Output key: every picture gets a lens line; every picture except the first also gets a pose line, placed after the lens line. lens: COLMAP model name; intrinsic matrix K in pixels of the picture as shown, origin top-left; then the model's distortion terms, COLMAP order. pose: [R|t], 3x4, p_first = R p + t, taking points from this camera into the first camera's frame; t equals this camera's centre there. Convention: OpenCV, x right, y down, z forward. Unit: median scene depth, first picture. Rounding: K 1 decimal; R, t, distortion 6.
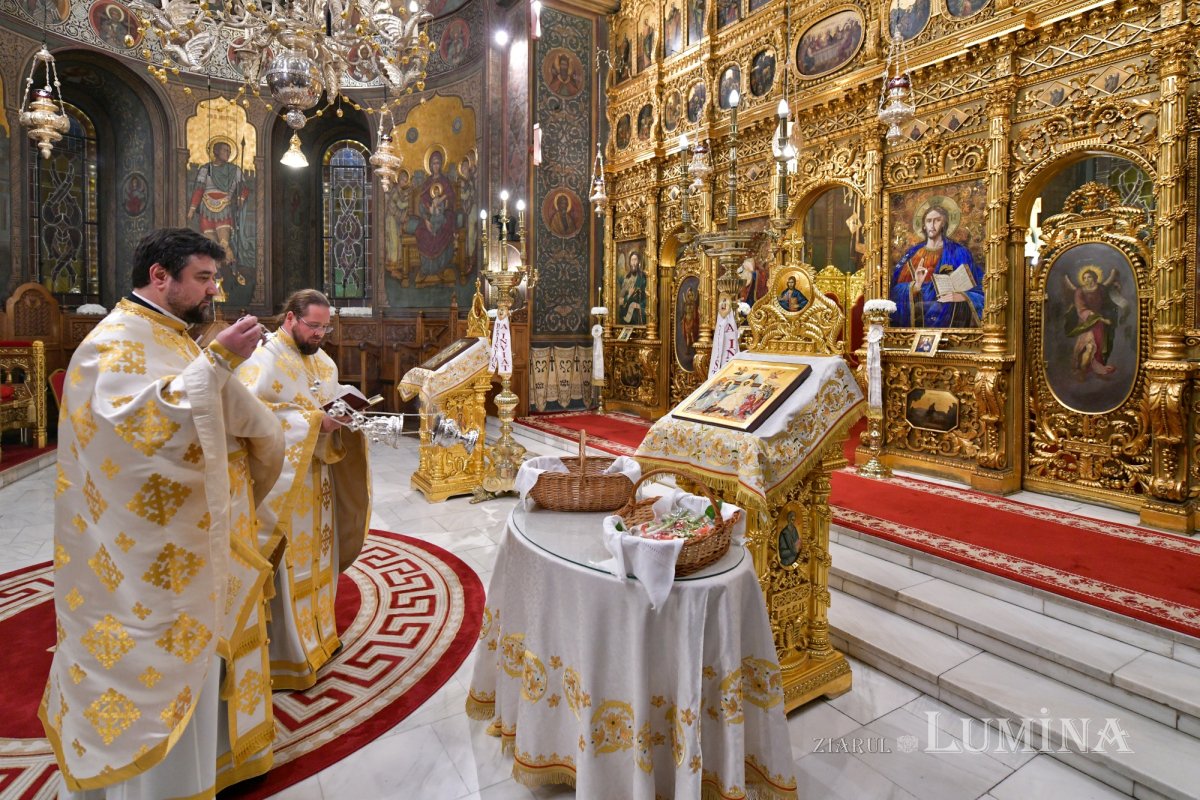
lens RADIAL K [[617.1, 0, 568.3], [0, 617.1, 330.3], [0, 0, 1]] dist [-0.005715, -0.000769]
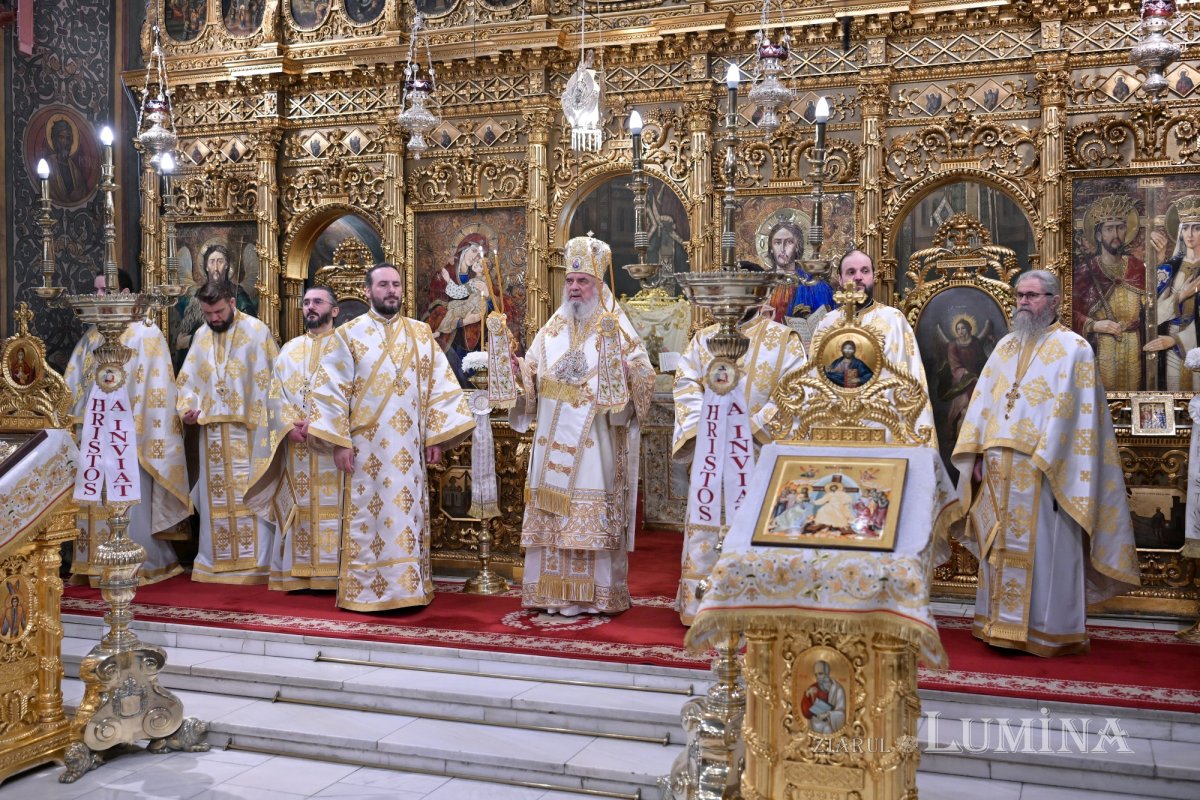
lens RADIAL K [[1219.0, 0, 576.9], [0, 1219.0, 368.0], [0, 0, 1]] dist [0.004469, -0.011998]
pose [[0.789696, -0.011295, 0.613394, -0.377588], [0.015472, 0.999879, -0.001508, -0.025964], [-0.613303, 0.010682, 0.789776, 0.019870]]
